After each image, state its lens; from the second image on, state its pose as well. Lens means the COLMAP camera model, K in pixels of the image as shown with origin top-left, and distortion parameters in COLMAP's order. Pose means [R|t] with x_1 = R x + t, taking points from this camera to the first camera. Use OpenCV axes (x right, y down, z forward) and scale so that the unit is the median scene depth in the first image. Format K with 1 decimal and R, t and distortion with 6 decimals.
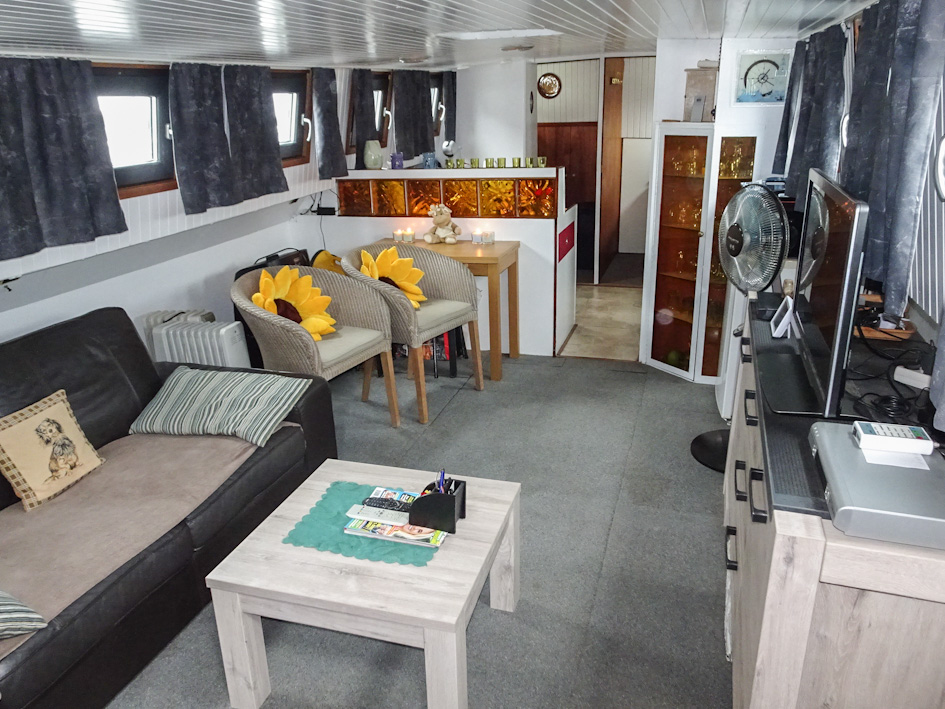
lens RADIAL K [[707.9, 0, 486.7], [0, 707.9, 357.4], [0, 0, 1]] dist [-0.002171, -0.000060]
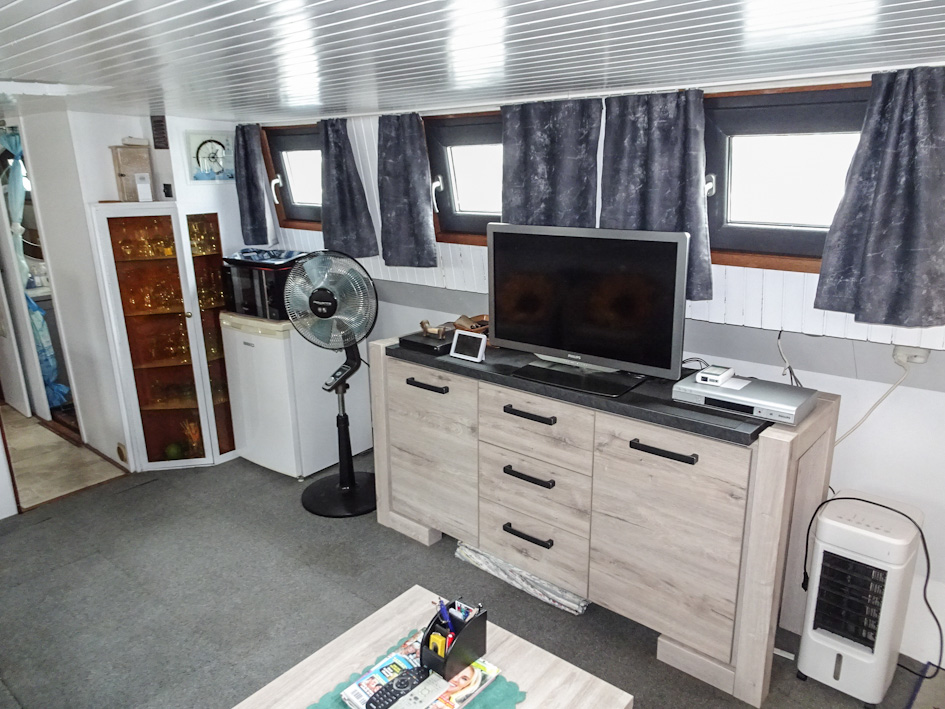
lens RADIAL K [[670.9, 0, 472.5], [0, 670.9, 354.5], [0, 0, 1]] dist [0.005312, -0.001825]
pose [[0.410195, -0.241812, 0.879356, -0.382747], [0.318613, 0.941450, 0.110263, -0.111015], [-0.854533, 0.234945, 0.463222, 0.289284]]
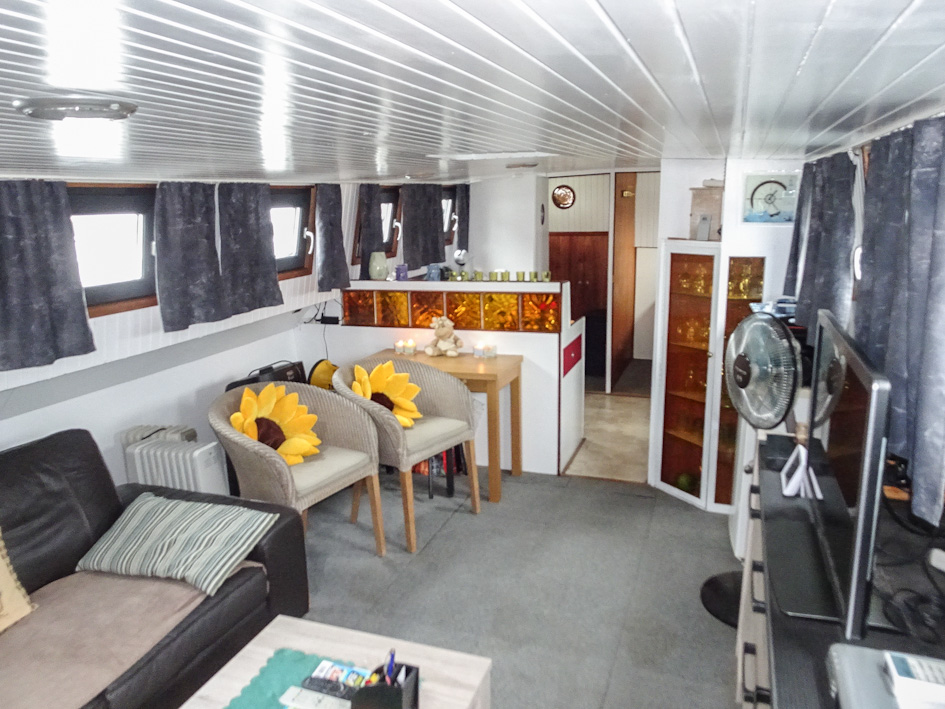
lens RADIAL K [[687.8, 0, 487.9], [0, 687.8, 355.7], [0, 0, 1]] dist [0.004825, -0.003588]
pose [[0.999091, 0.017692, -0.038794, 0.043746], [-0.022571, 0.991365, -0.129173, -0.050274], [0.036174, 0.129931, 0.990863, 0.077748]]
